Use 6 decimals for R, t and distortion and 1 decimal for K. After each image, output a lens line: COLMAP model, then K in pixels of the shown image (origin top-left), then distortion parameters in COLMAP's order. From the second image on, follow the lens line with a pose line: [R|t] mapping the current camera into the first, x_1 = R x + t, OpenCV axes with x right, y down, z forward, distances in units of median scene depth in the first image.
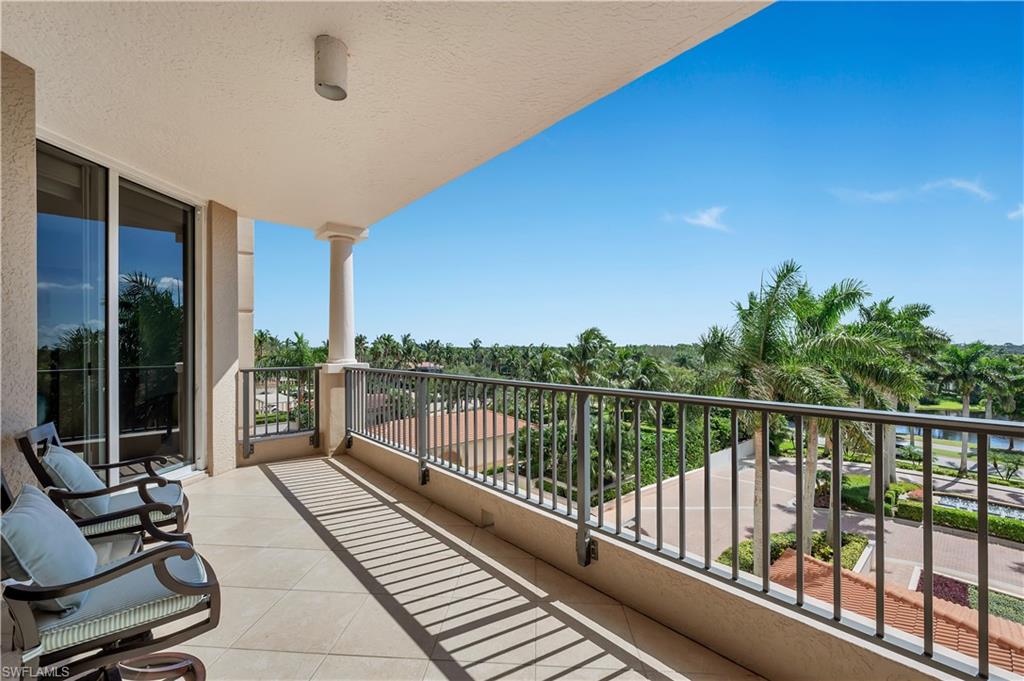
lens RADIAL K [[424.9, 0, 512.9], [0, 424.9, 353.7], [0, 0, 1]] dist [0.000747, -0.000048]
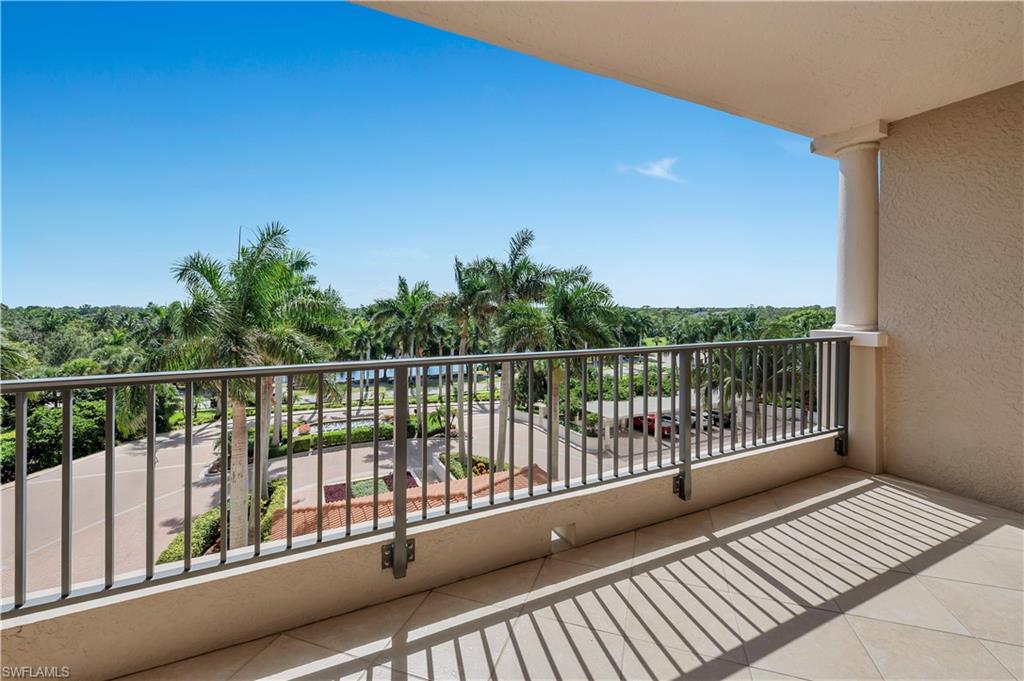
lens RADIAL K [[422.6, 0, 511.0], [0, 422.6, 373.4], [0, 0, 1]] dist [-0.001907, -0.000287]
pose [[0.249842, -0.137190, 0.958519, -0.196925], [0.011508, 0.990263, 0.138734, -0.000150], [-0.968218, -0.023631, 0.248988, 0.235563]]
